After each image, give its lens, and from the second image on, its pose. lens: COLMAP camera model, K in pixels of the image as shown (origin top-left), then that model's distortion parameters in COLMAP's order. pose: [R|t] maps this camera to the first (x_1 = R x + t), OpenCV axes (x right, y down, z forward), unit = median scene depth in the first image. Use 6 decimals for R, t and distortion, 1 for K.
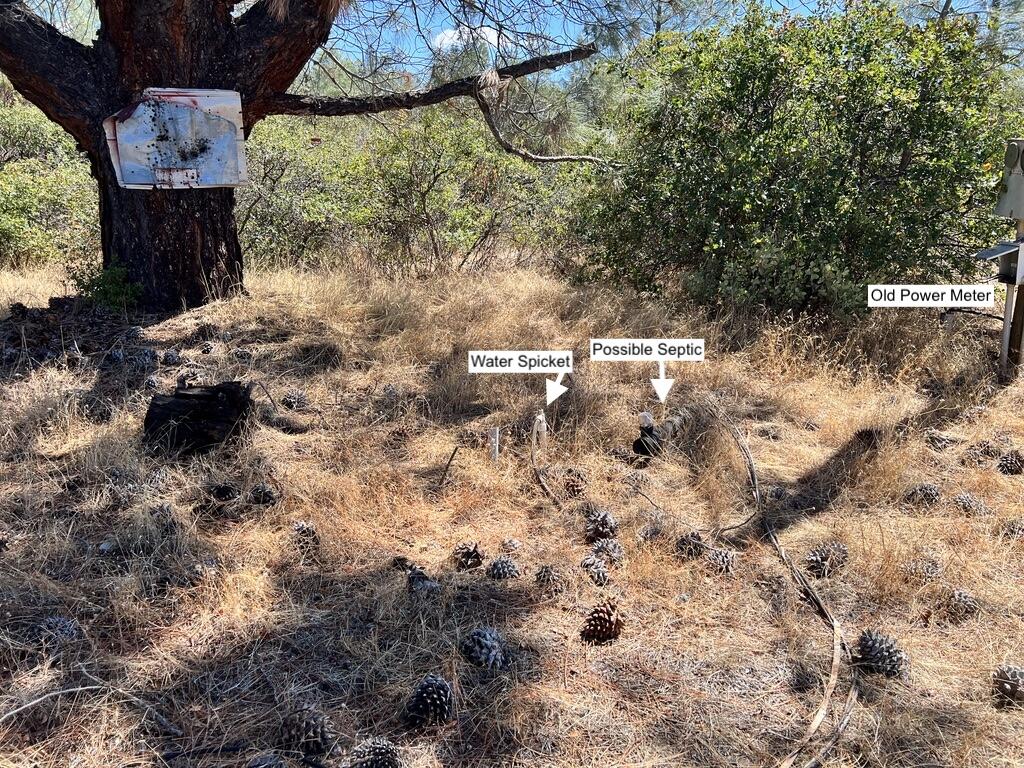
lens RADIAL K [[766.6, 0, 512.1], [0, 766.6, 383.2], [0, 0, 1]] dist [0.013423, 0.002322]
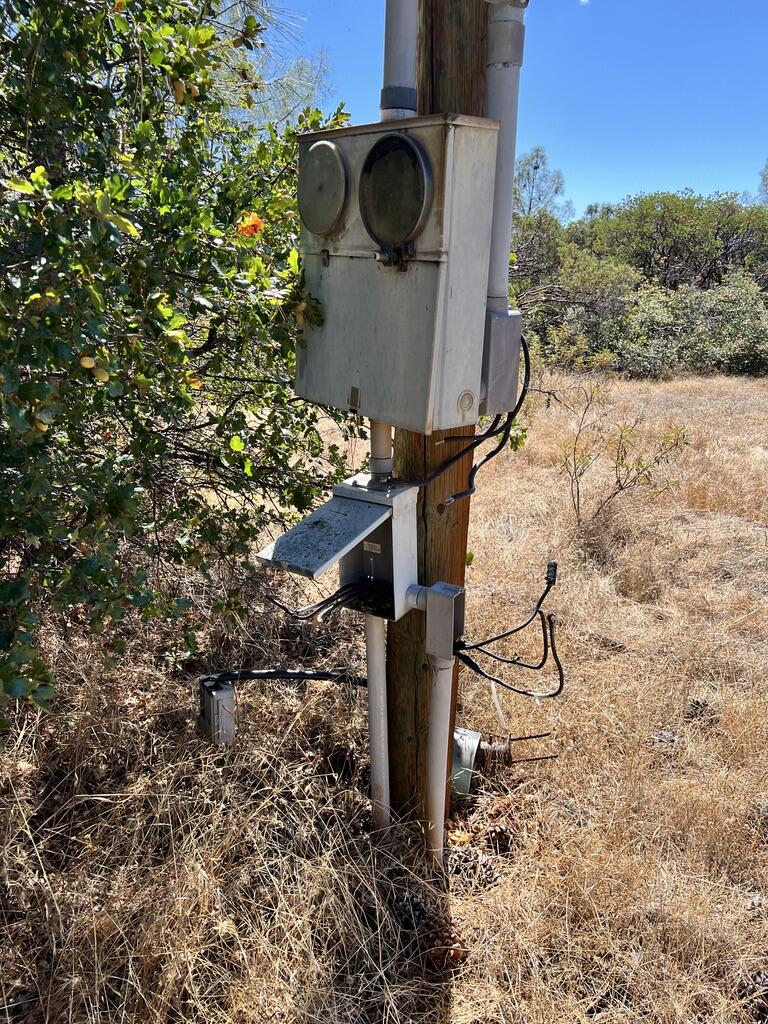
lens RADIAL K [[766.6, 0, 383.6], [0, 766.6, 511.8], [0, 0, 1]] dist [0.013423, 0.002322]
pose [[0.735004, -0.173609, 0.655461, 0.457274], [0.170376, 0.982940, 0.069295, -0.194656], [-0.656309, 0.060743, 0.752043, 0.773561]]
